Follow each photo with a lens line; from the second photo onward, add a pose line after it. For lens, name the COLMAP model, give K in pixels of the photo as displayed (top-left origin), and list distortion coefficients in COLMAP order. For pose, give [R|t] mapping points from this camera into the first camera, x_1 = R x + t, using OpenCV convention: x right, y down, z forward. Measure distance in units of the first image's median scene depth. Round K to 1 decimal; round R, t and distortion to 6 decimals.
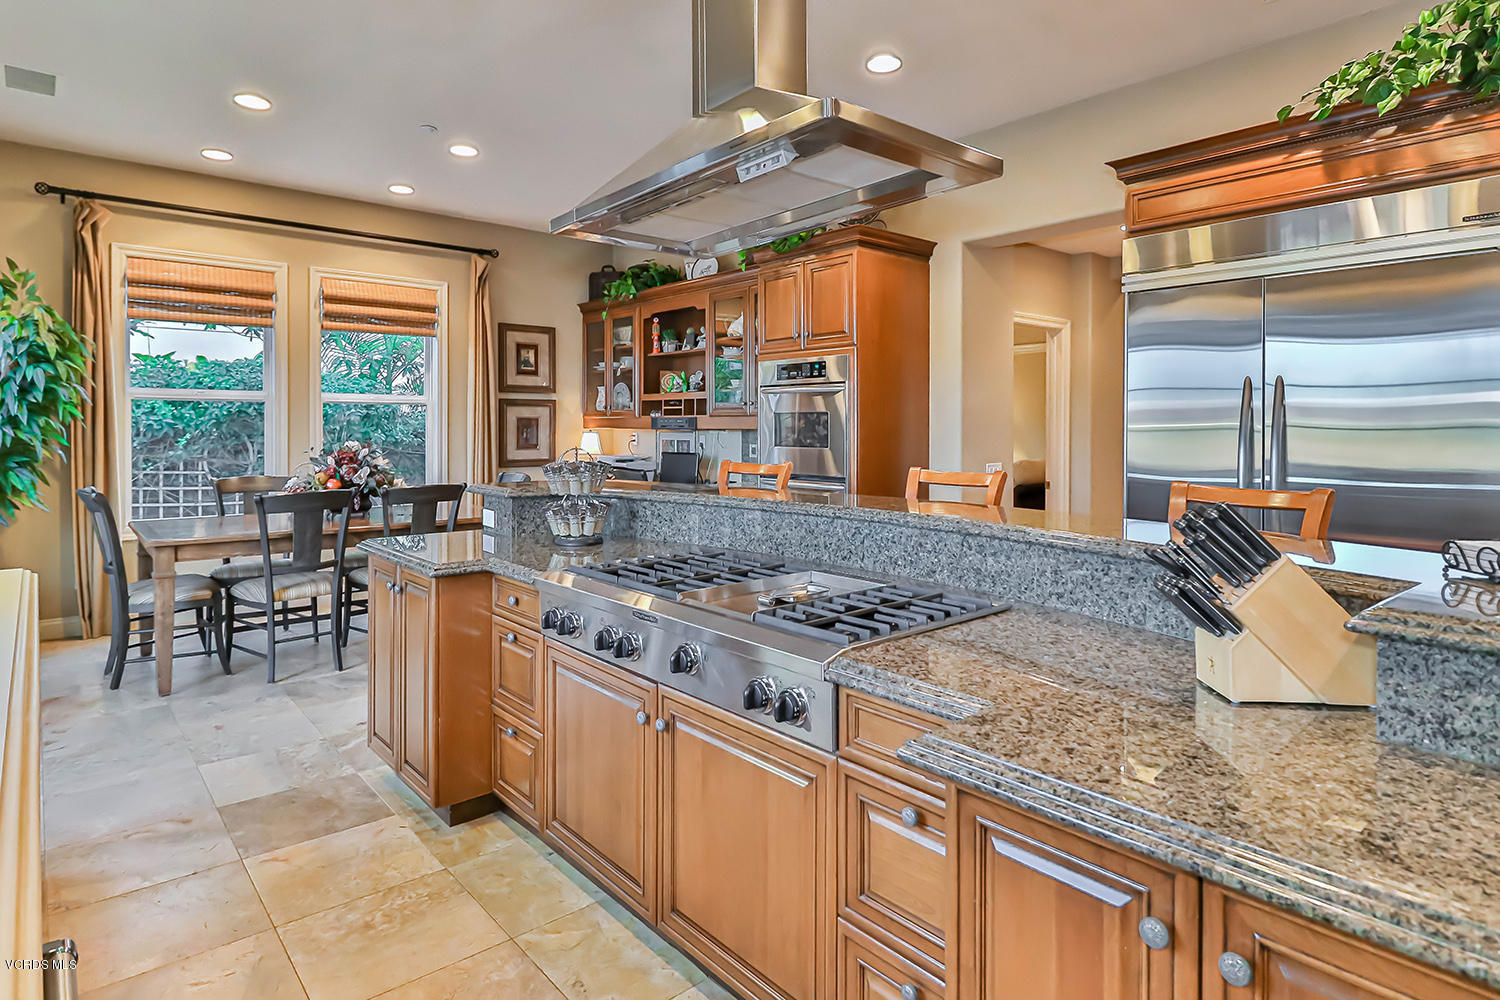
lens RADIAL K [[821.8, 0, 749.6], [0, 821.8, 427.2], [0, 0, 1]] dist [-0.000058, -0.001902]
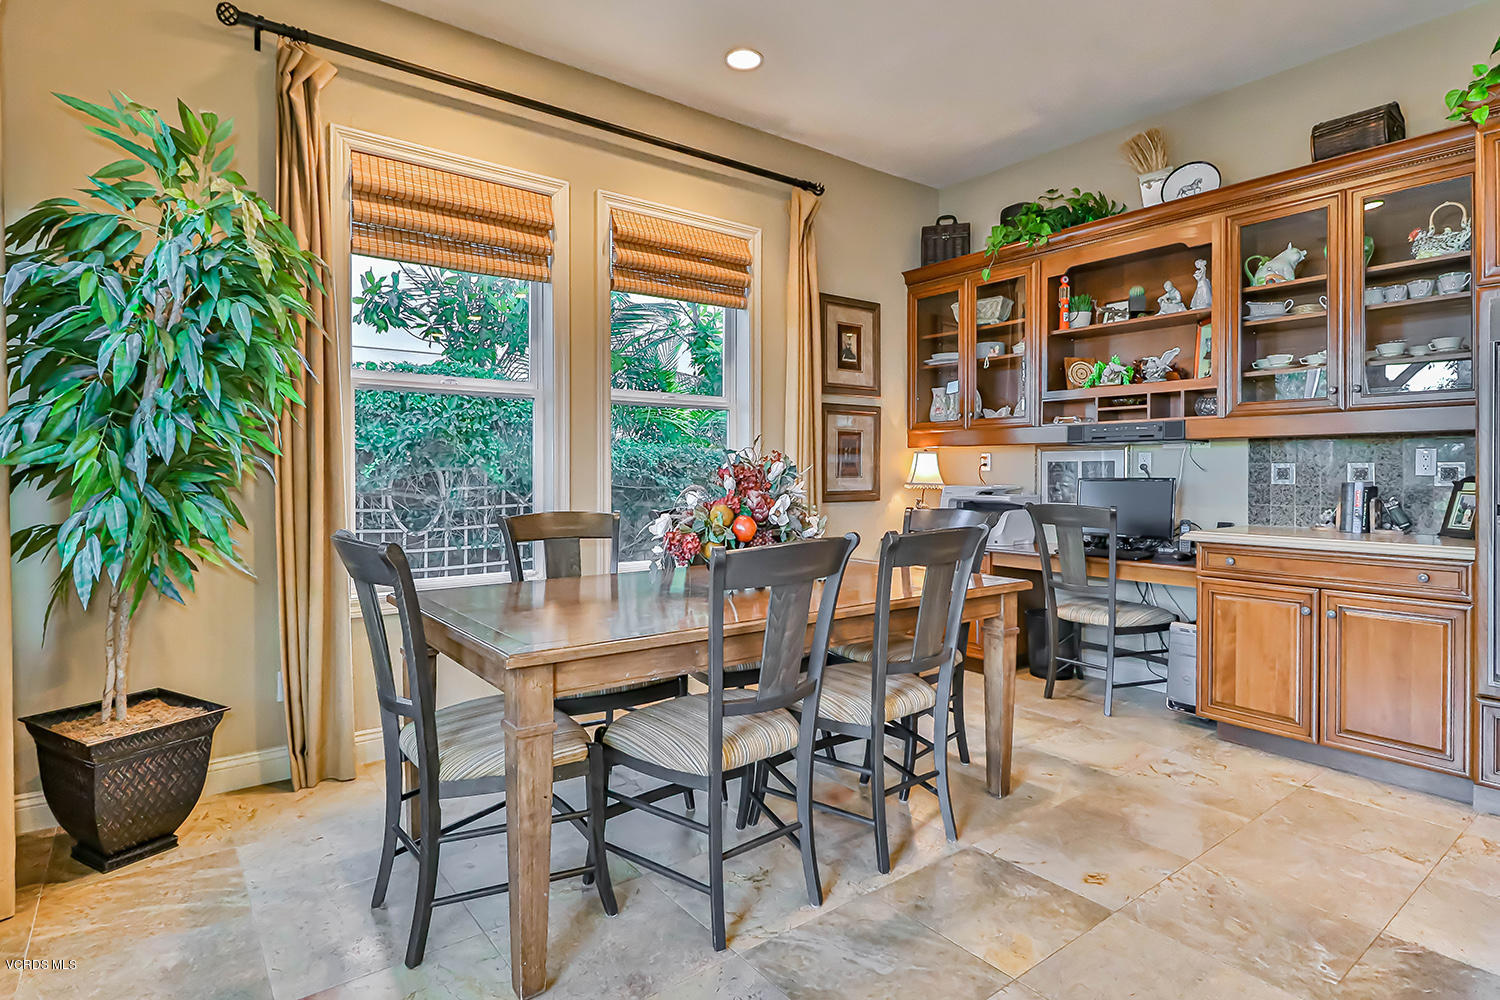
lens RADIAL K [[775.1, 0, 716.0], [0, 775.1, 472.4], [0, 0, 1]] dist [0.002388, -0.000092]
pose [[0.996473, -0.004605, -0.083787, -0.354802], [0.004510, 0.999989, -0.001323, 0.026050], [0.083792, 0.000941, 0.996483, 0.361889]]
